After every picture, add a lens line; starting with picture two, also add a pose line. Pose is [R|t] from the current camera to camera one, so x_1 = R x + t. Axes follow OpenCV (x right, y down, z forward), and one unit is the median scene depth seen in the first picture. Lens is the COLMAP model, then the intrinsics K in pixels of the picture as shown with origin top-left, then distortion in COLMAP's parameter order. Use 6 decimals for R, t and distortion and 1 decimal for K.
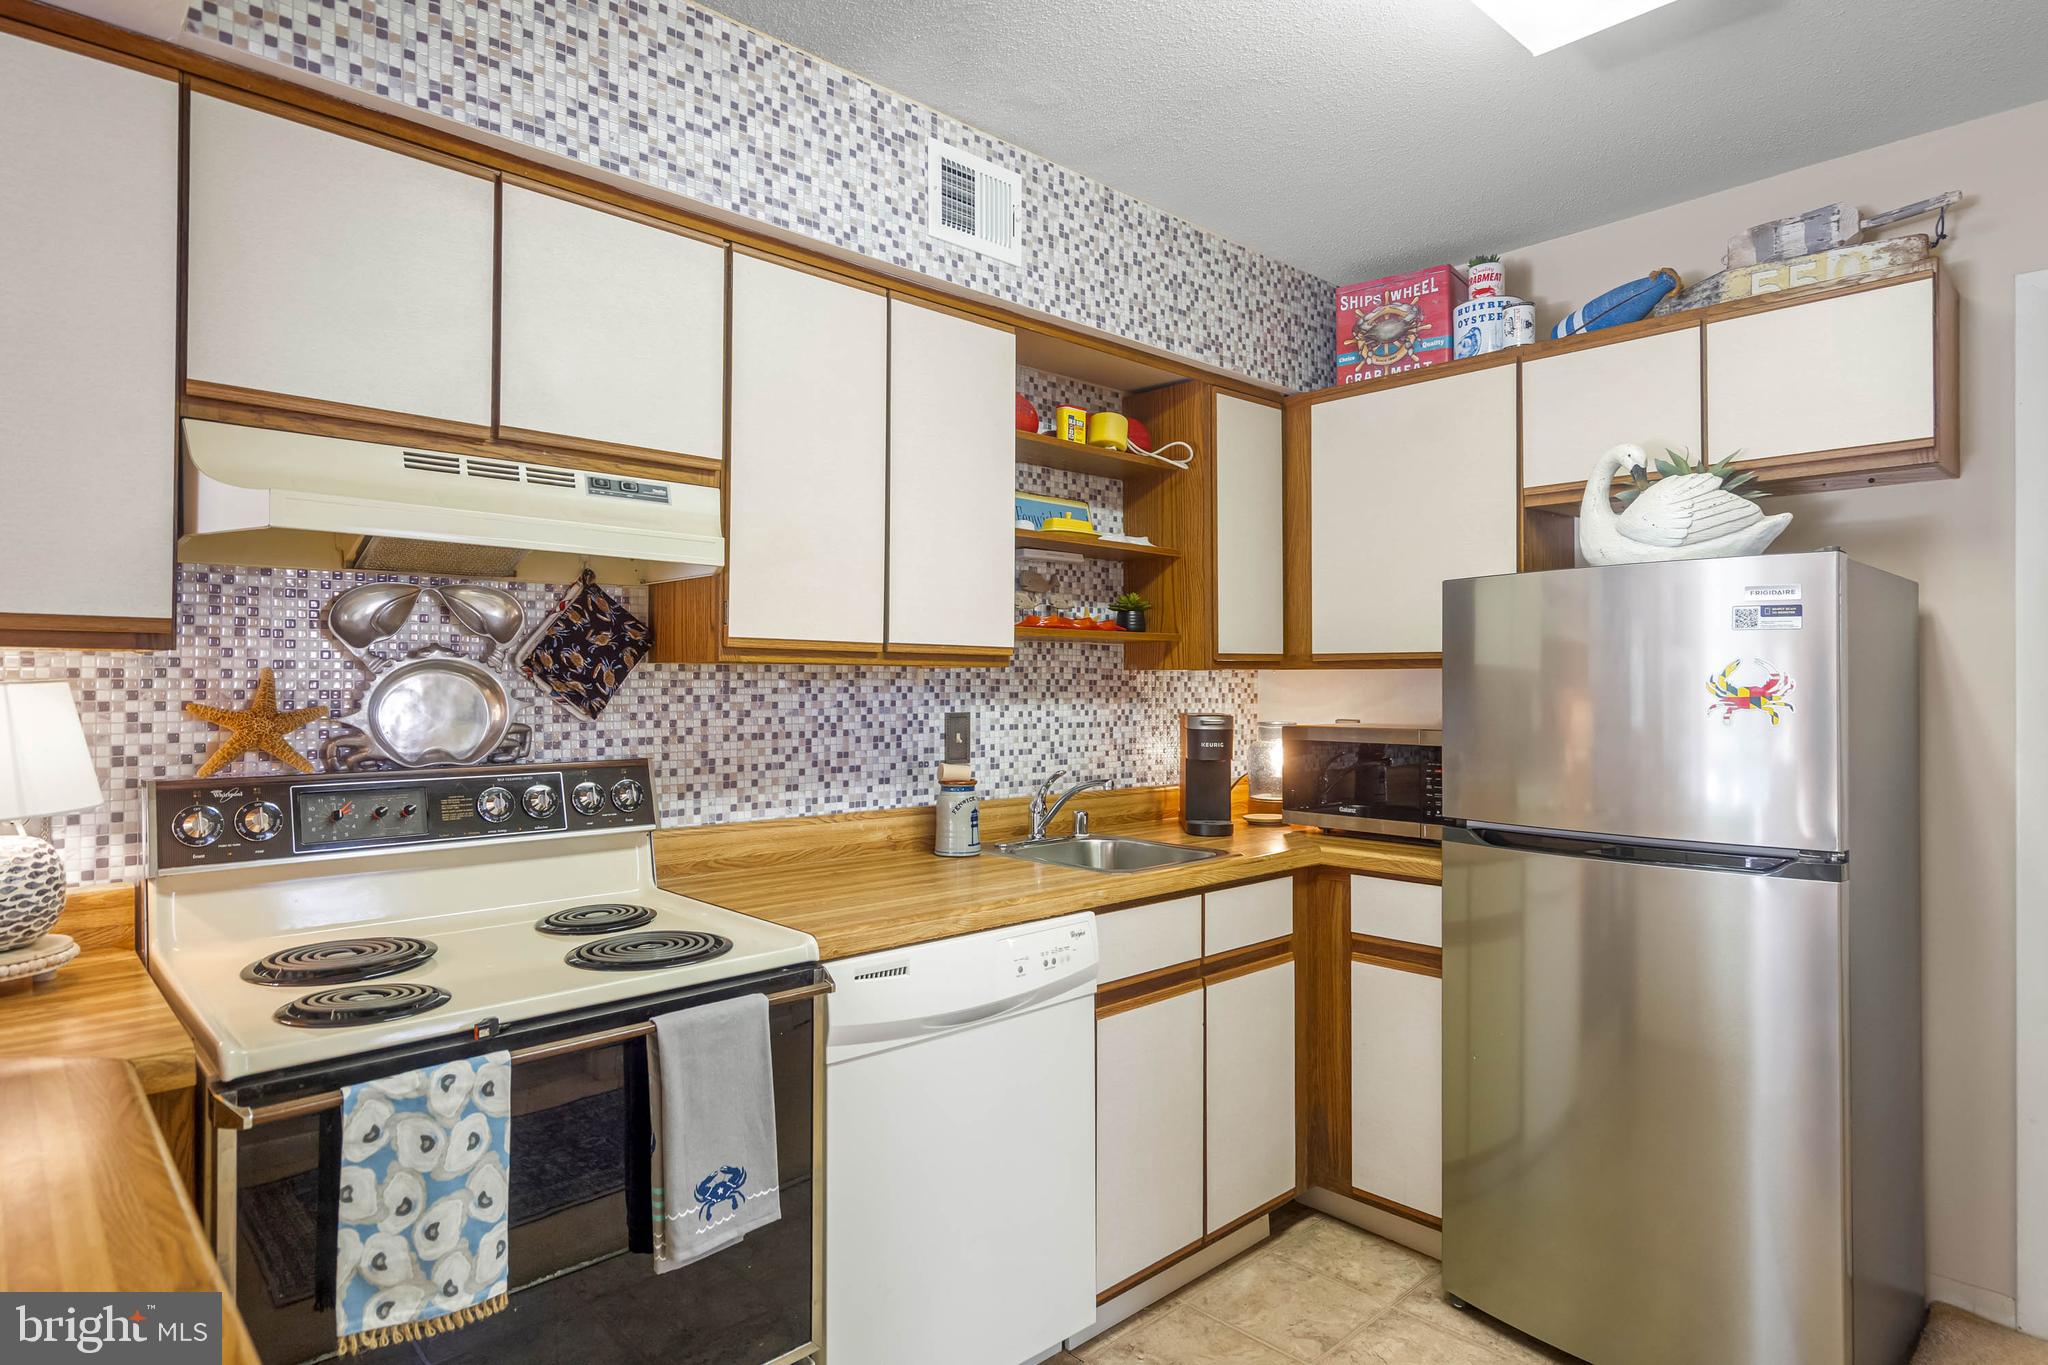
lens RADIAL K [[1121.0, 0, 1022.4], [0, 1121.0, 674.8], [0, 0, 1]] dist [0.002840, -0.000061]
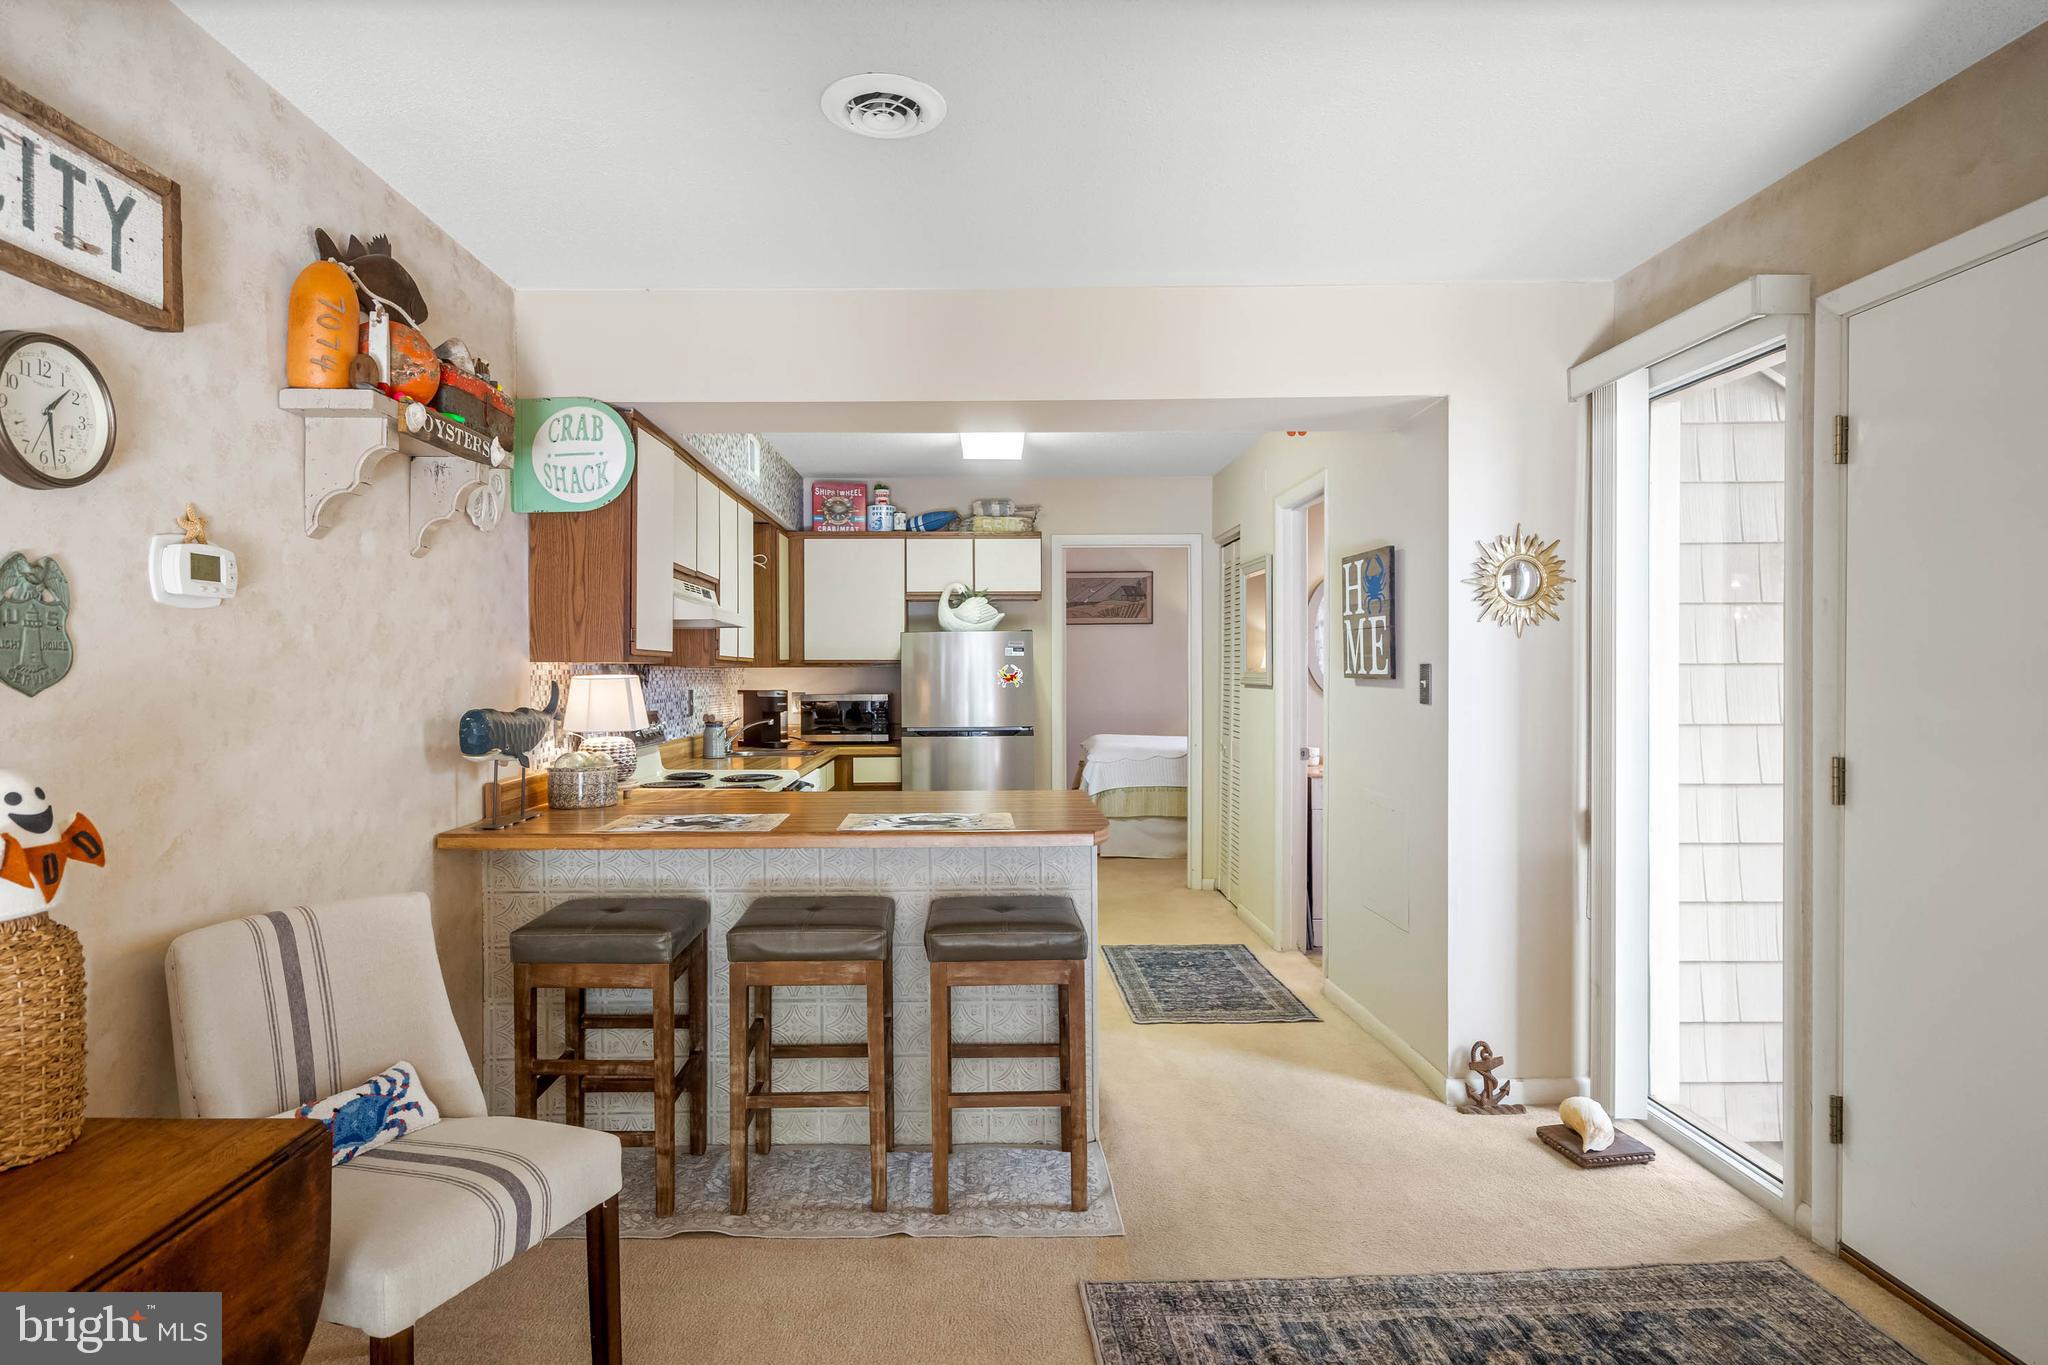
lens RADIAL K [[1110.5, 0, 971.6], [0, 1110.5, 685.4], [0, 0, 1]] dist [-0.000270, 0.000079]
pose [[0.682235, -0.012049, 0.731034, -1.307168], [-0.001758, 0.999834, 0.018119, -0.011359], [-0.731131, -0.013647, 0.682100, -0.787363]]
